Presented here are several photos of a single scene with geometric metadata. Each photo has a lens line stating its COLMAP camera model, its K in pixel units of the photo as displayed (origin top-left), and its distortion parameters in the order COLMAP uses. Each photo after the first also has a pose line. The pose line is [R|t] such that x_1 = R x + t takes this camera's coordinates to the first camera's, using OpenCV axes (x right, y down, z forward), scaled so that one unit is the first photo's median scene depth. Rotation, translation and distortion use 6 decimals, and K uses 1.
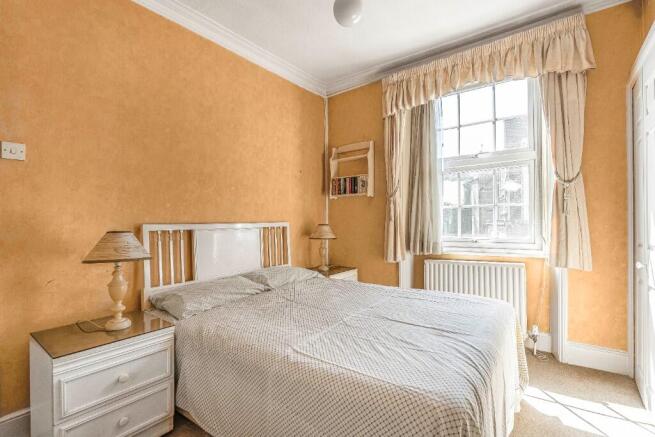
lens RADIAL K [[299.2, 0, 330.3], [0, 299.2, 218.1], [0, 0, 1]] dist [0.000297, -0.000002]
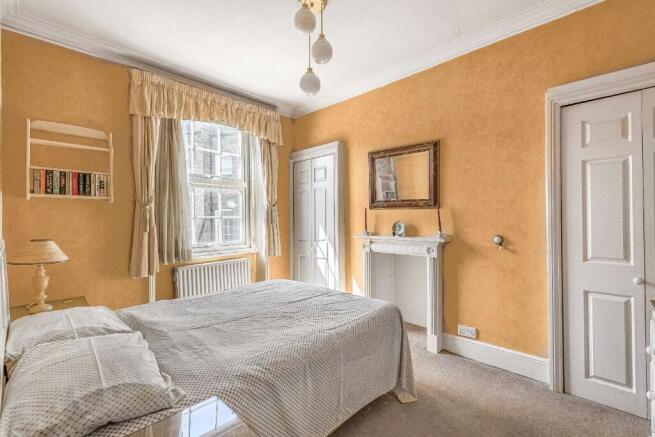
lens RADIAL K [[286.9, 0, 325.8], [0, 286.9, 220.9], [0, 0, 1]] dist [-0.019264, 0.000192]
pose [[0.137176, 0.012517, 0.990468, -0.577553], [-0.000151, 0.999920, -0.012615, -0.012286], [-0.990547, 0.001581, 0.137167, 0.346055]]
